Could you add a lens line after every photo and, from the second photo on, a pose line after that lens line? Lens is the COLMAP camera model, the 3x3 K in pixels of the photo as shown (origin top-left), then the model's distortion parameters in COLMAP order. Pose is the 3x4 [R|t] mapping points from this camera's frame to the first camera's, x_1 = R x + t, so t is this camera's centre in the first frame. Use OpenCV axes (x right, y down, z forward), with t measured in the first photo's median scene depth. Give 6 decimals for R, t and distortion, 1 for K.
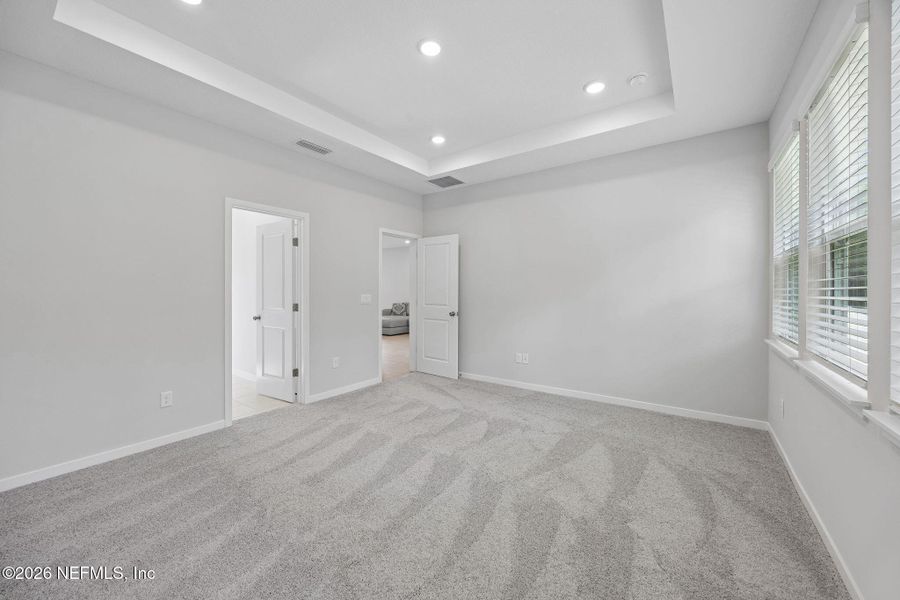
lens RADIAL K [[345.7, 0, 447.6], [0, 345.7, 290.3], [0, 0, 1]] dist [0.000515, 0.000048]
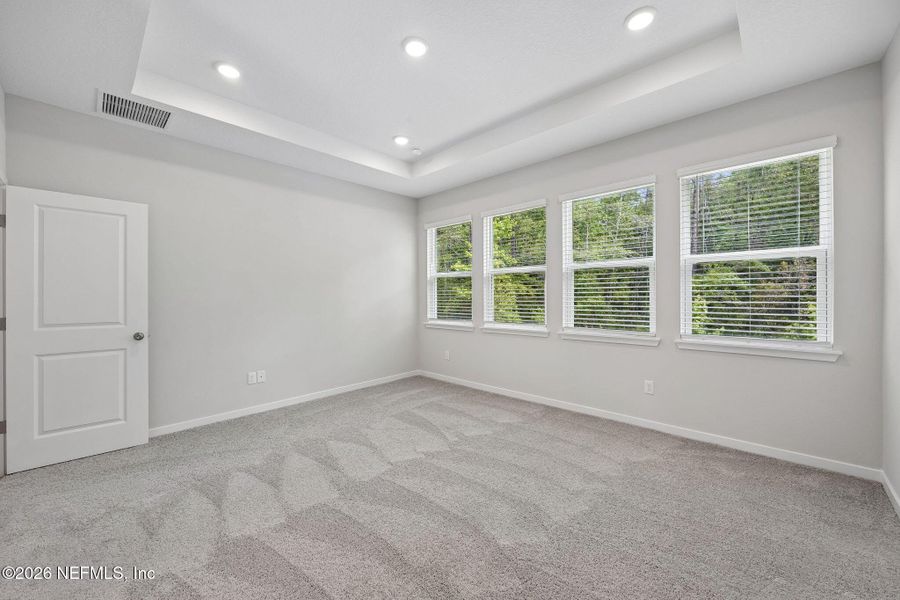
lens RADIAL K [[343.5, 0, 452.0], [0, 343.5, 297.4], [0, 0, 1]] dist [-0.002510, -0.000286]
pose [[0.125989, -0.011572, 0.991964, -0.664940], [-0.000777, 0.999931, 0.011764, -0.008092], [-0.992031, -0.002253, 0.125971, 0.512152]]
